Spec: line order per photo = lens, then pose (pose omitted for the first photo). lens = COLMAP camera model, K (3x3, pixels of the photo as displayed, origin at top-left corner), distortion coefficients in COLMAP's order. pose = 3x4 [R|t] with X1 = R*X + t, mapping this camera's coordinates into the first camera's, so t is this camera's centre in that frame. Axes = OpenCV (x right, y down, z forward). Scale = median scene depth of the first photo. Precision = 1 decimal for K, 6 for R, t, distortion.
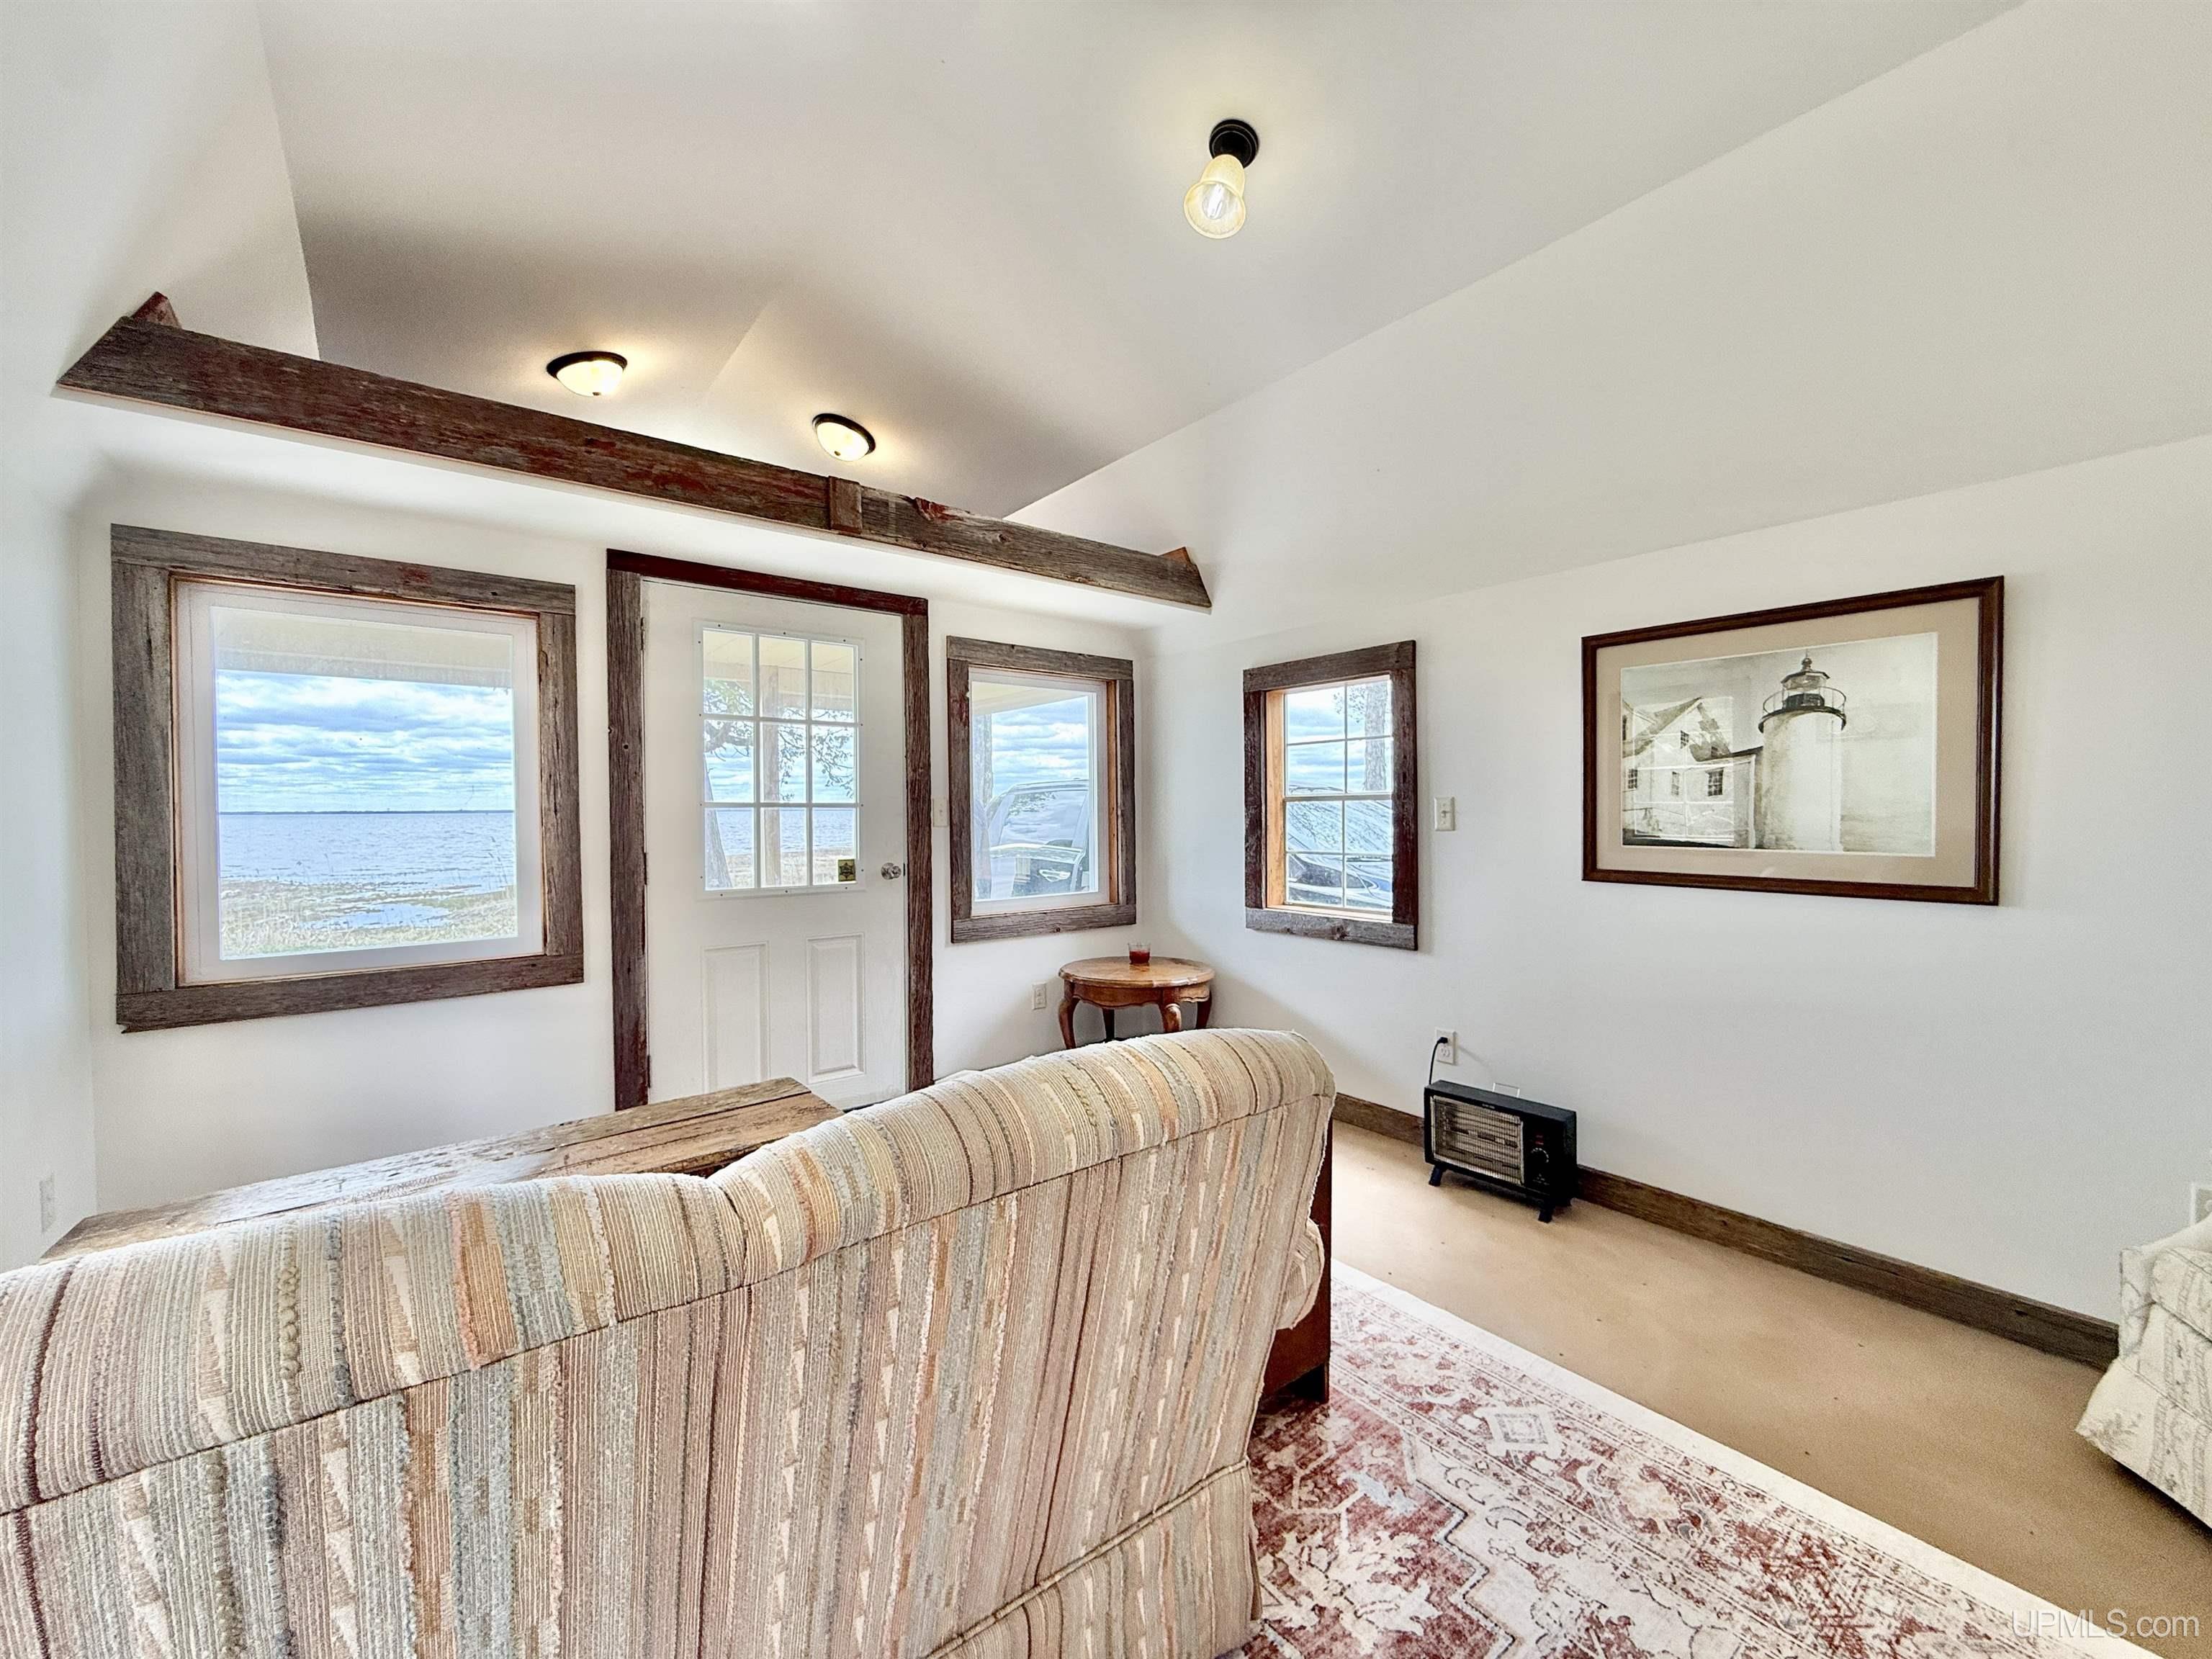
lens RADIAL K [[885.2, 0, 1101.3], [0, 885.2, 824.8], [0, 0, 1]] dist [0.001801, -0.000105]
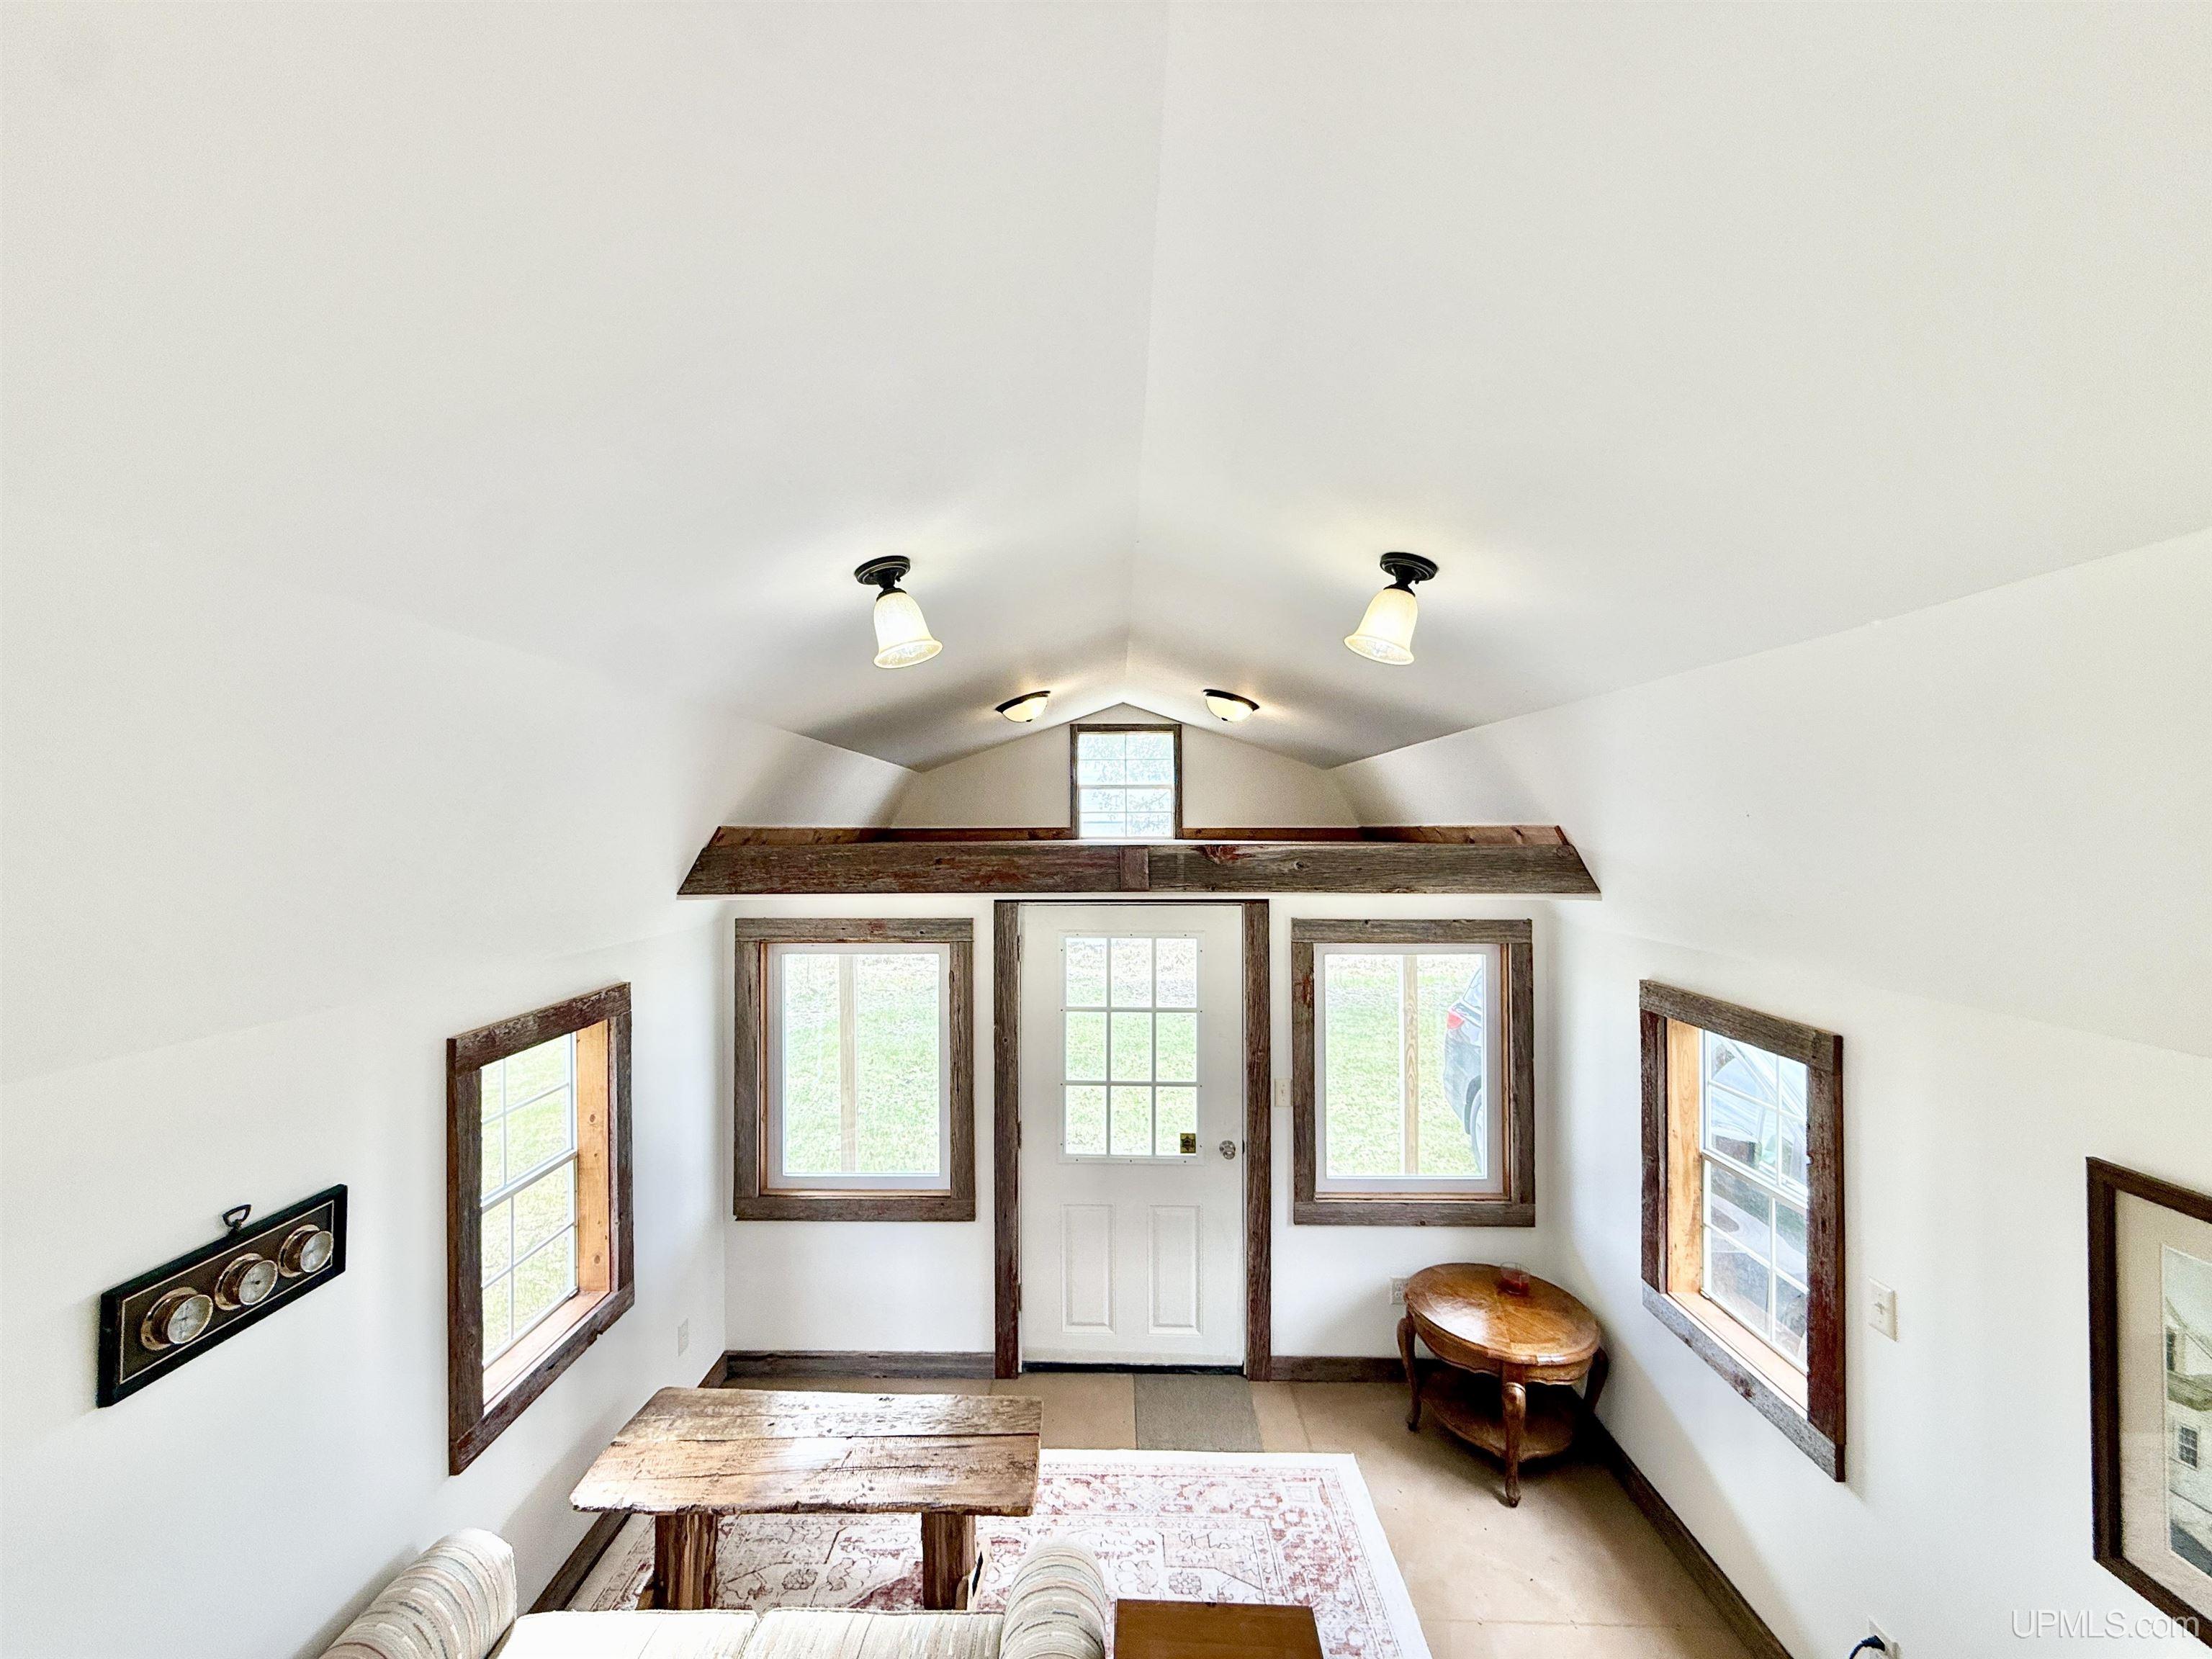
lens RADIAL K [[885.2, 0, 1099.6], [0, 885.2, 826.8], [0, 0, 1]] dist [0.001801, -0.000105]
pose [[0.775185, 0.008005, -0.631683, 0.306862], [-0.012839, 0.999913, -0.003085, -0.326310], [0.631603, 0.010502, 0.775220, 0.080157]]
